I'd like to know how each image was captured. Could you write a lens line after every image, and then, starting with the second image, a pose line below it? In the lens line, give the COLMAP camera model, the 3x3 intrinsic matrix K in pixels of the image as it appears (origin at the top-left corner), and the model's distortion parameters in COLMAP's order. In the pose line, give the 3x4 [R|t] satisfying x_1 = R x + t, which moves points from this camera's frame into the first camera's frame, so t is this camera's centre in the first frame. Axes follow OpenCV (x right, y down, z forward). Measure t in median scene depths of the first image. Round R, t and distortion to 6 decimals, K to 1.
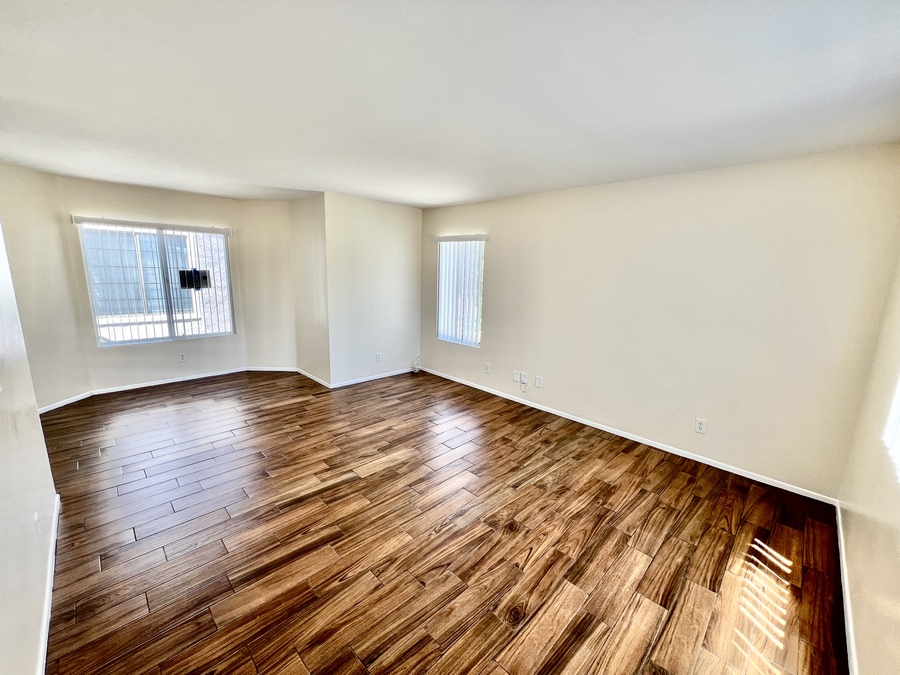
lens RADIAL K [[361.4, 0, 451.6], [0, 361.4, 339.7], [0, 0, 1]] dist [0.001358, 0.000621]
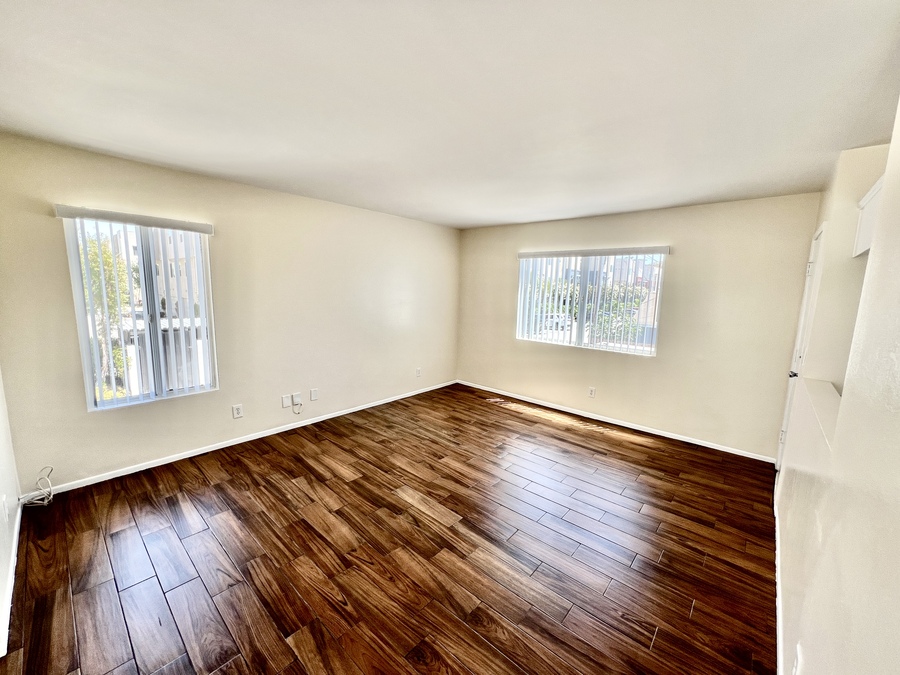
lens RADIAL K [[361.4, 0, 451.6], [0, 361.4, 339.7], [0, 0, 1]] dist [0.001358, 0.000621]
pose [[-0.057633, -0.177522, 0.982428, -1.071759], [0.161618, 0.969424, 0.184654, -0.219042], [-0.985169, 0.169420, -0.027180, 0.998706]]
